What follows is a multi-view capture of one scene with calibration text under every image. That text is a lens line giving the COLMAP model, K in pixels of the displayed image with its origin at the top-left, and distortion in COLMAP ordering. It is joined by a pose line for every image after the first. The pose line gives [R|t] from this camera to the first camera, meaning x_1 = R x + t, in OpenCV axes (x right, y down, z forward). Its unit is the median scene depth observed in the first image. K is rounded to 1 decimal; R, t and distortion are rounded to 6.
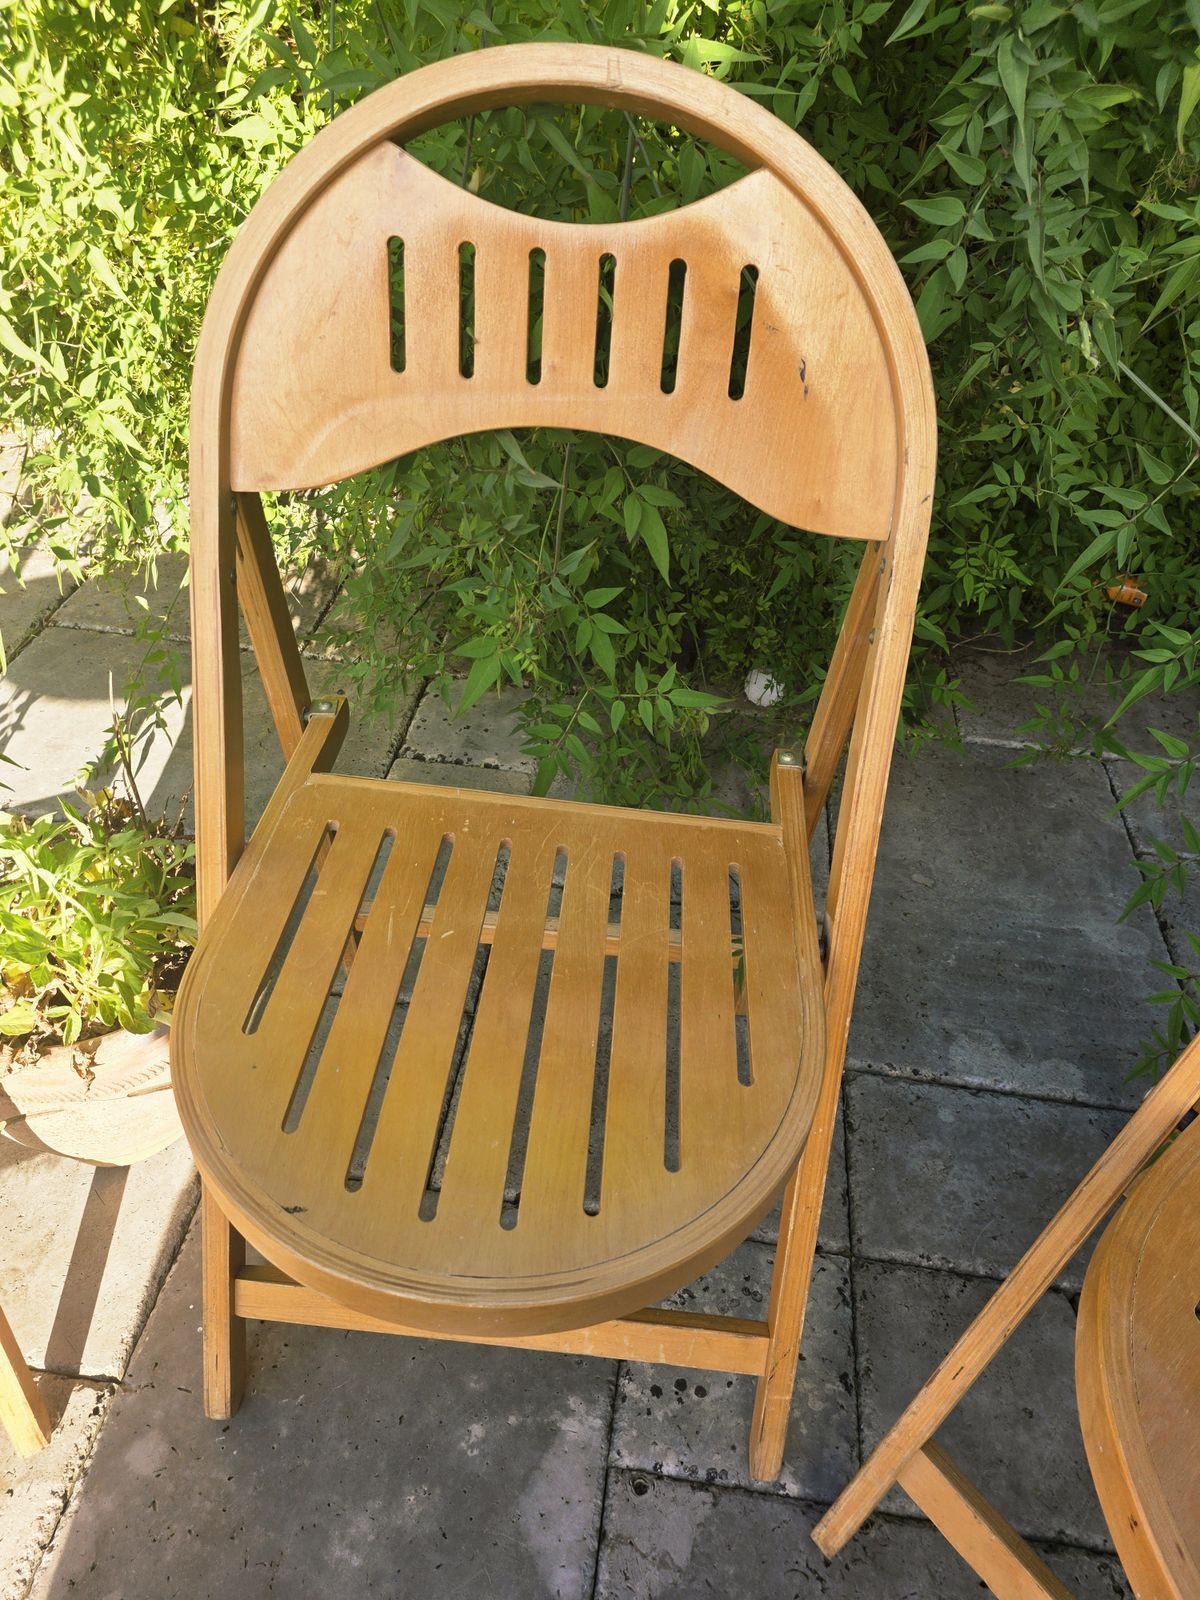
lens RADIAL K [[1111.8, 0, 600.9], [0, 1111.8, 800.6], [0, 0, 1]] dist [0.027651, 0.003000]
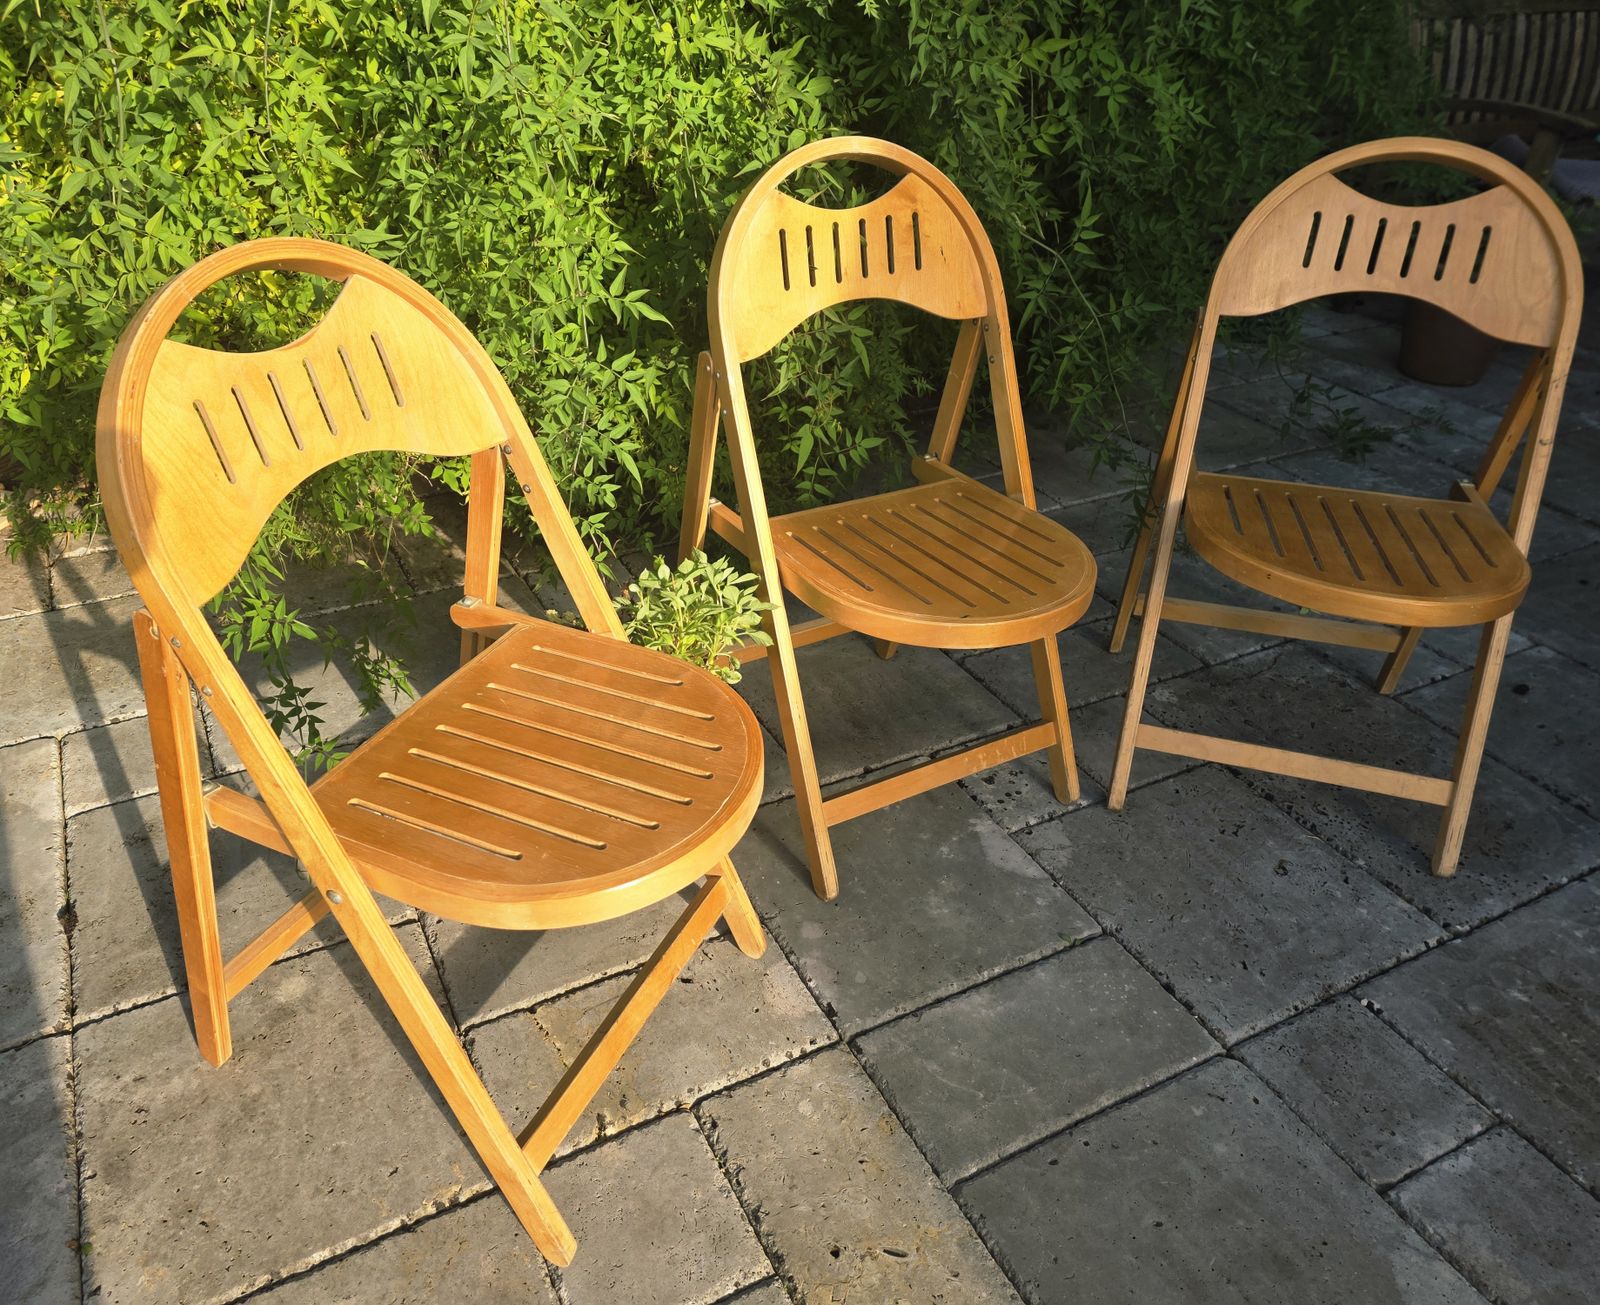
lens RADIAL K [[1153.2, 0, 727.2], [0, 1153.2, 636.2], [0, 0, 1]] dist [0.037224, -0.018550]
pose [[0.825886, -0.328768, 0.458066, -1.157456], [0.385233, 0.922242, -0.032648, 0.181990], [-0.411714, 0.203426, 0.888318, -0.562304]]
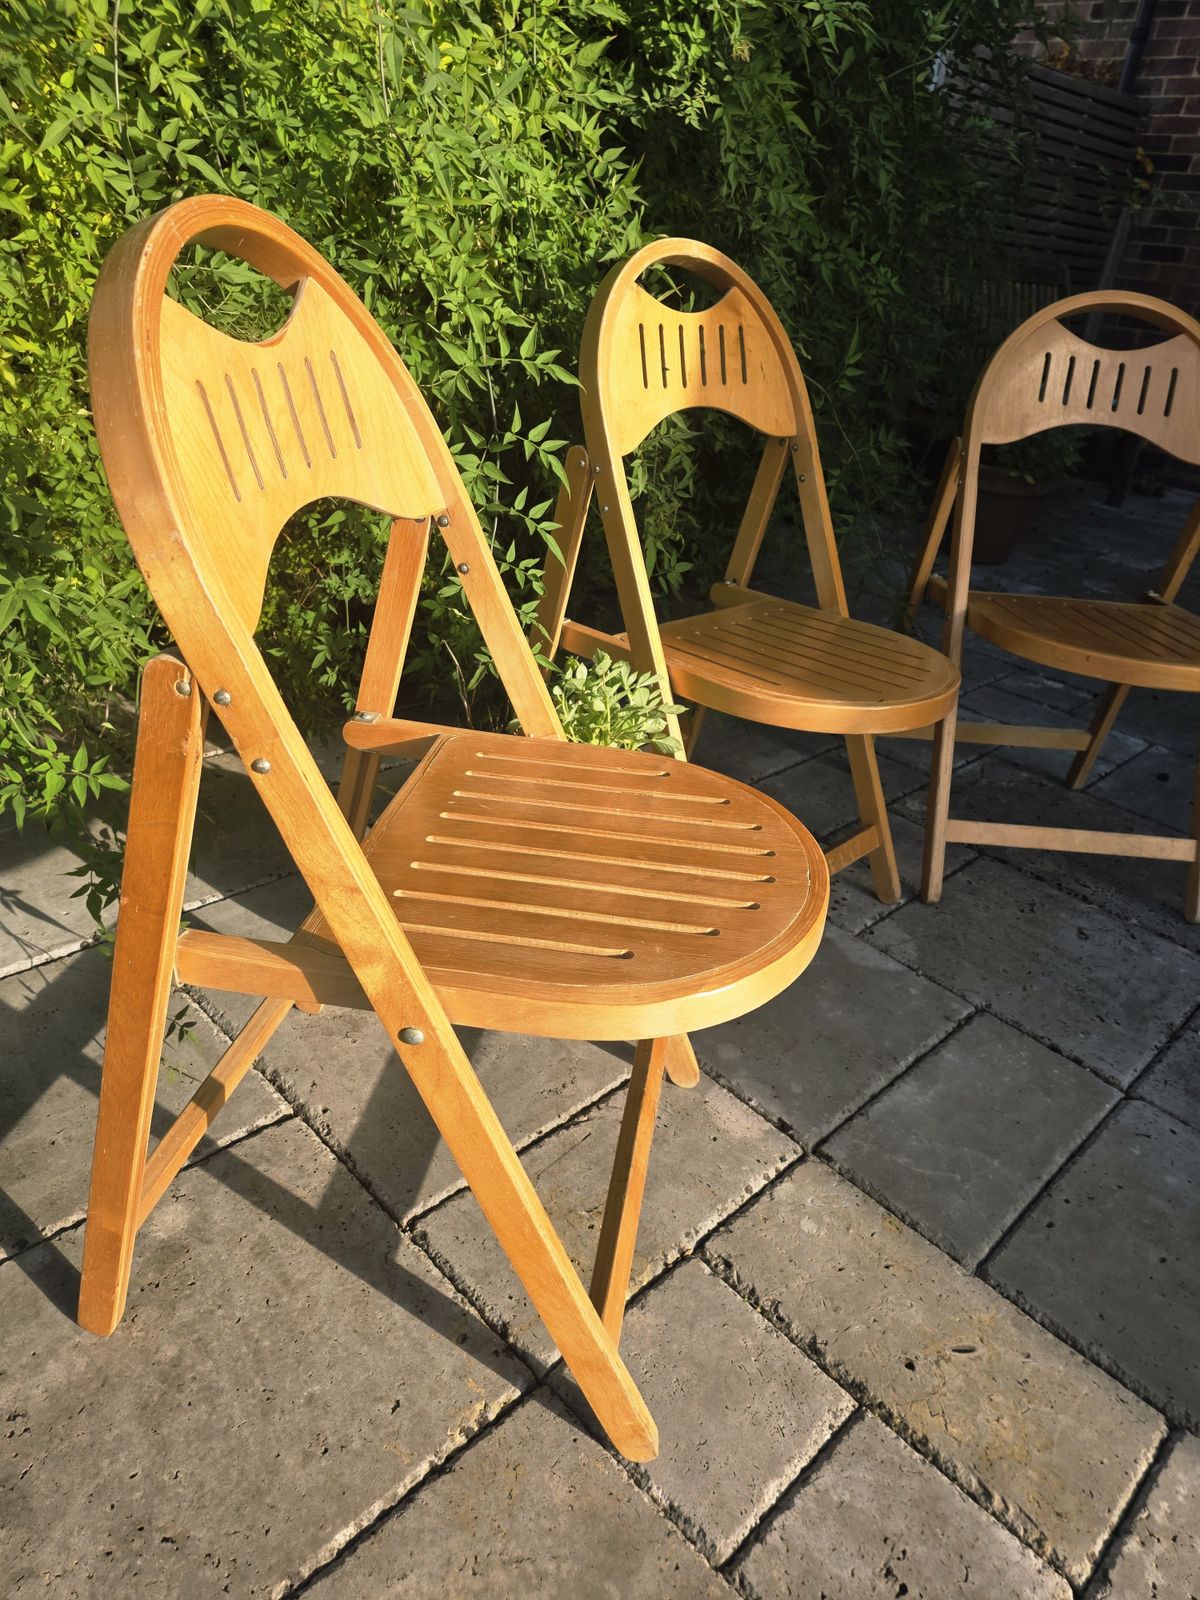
lens RADIAL K [[1056.4, 0, 608.8], [0, 1056.4, 800.5], [0, 0, 1]] dist [0.018874, -0.005298]
pose [[0.605096, -0.365547, 0.707273, -1.444258], [0.465122, 0.883305, 0.058600, 0.096312], [-0.646159, 0.293510, 0.704508, -0.049744]]
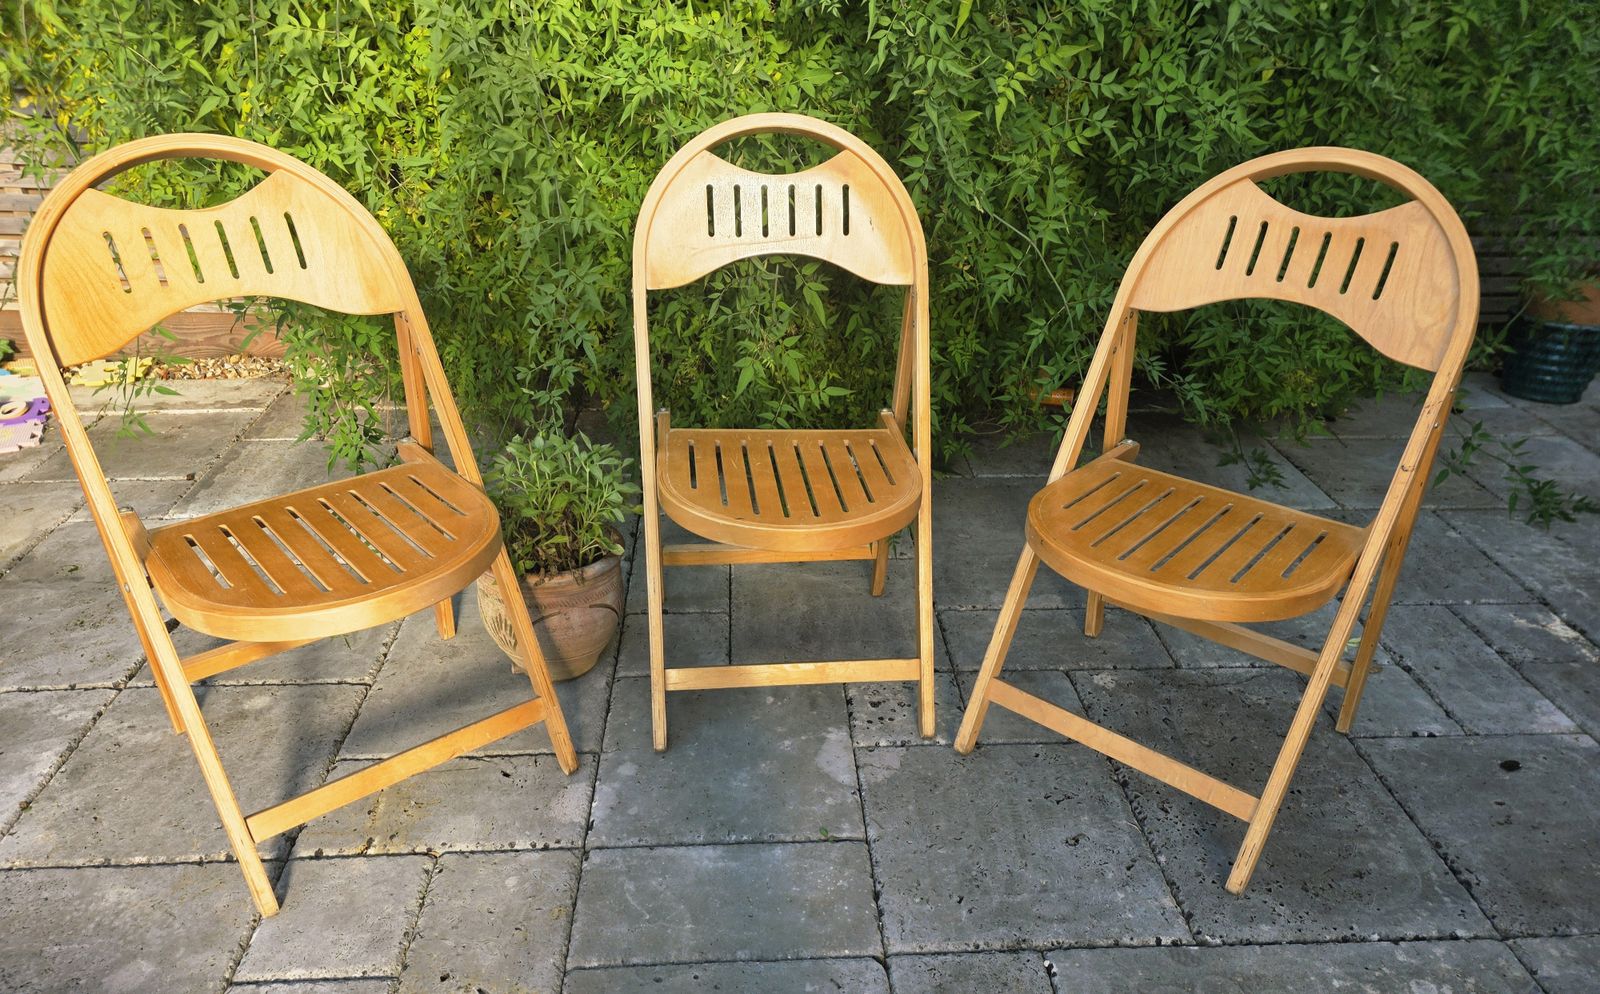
lens RADIAL K [[1060.3, 0, 808.4], [0, 1060.3, 583.5], [0, 0, 1]] dist [0.068367, -0.058126]
pose [[0.980534, -0.124854, 0.151540, -0.336583], [0.149184, 0.975523, -0.161553, 0.612950], [-0.127660, 0.181016, 0.975160, -0.933310]]
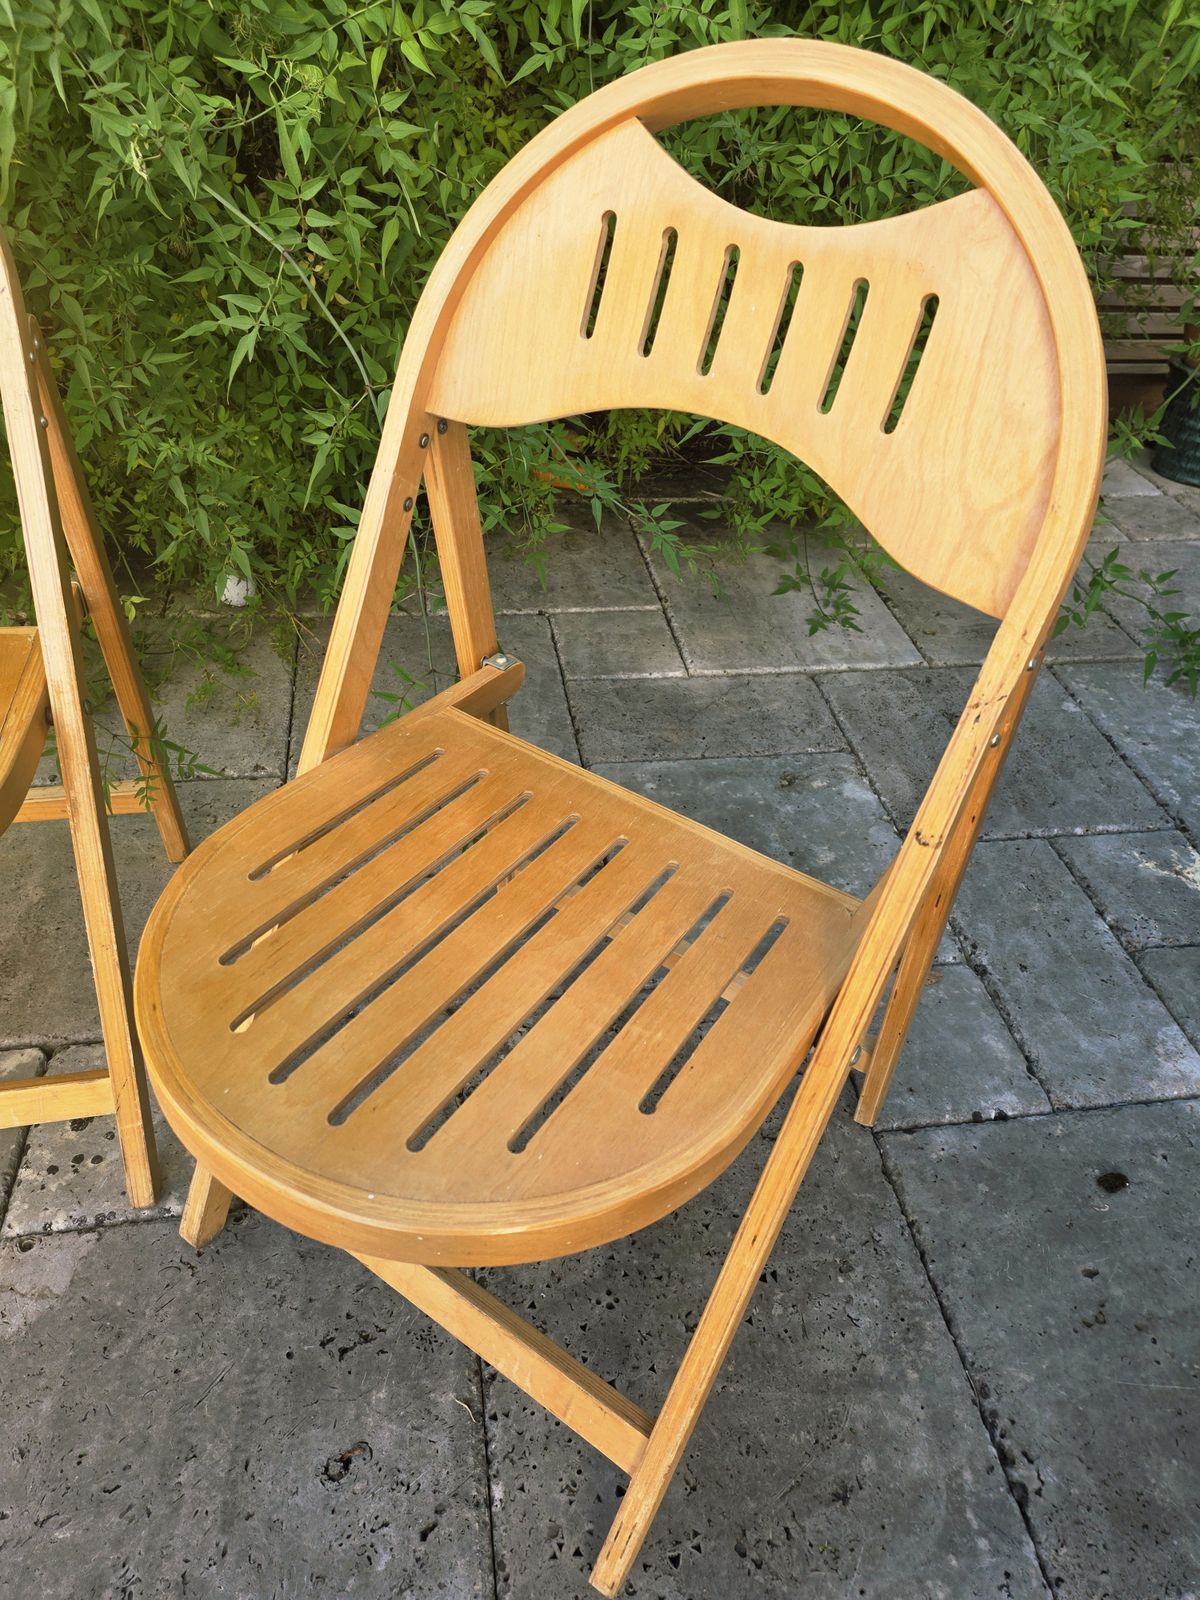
lens RADIAL K [[1067.4, 0, 612.8], [0, 1067.4, 795.1], [0, 0, 1]] dist [0.043573, -0.030502]
pose [[0.953816, -0.178932, 0.241284, 0.409009], [0.177224, 0.983745, 0.028948, 0.246407], [-0.242542, 0.015150, 0.970023, -0.181130]]
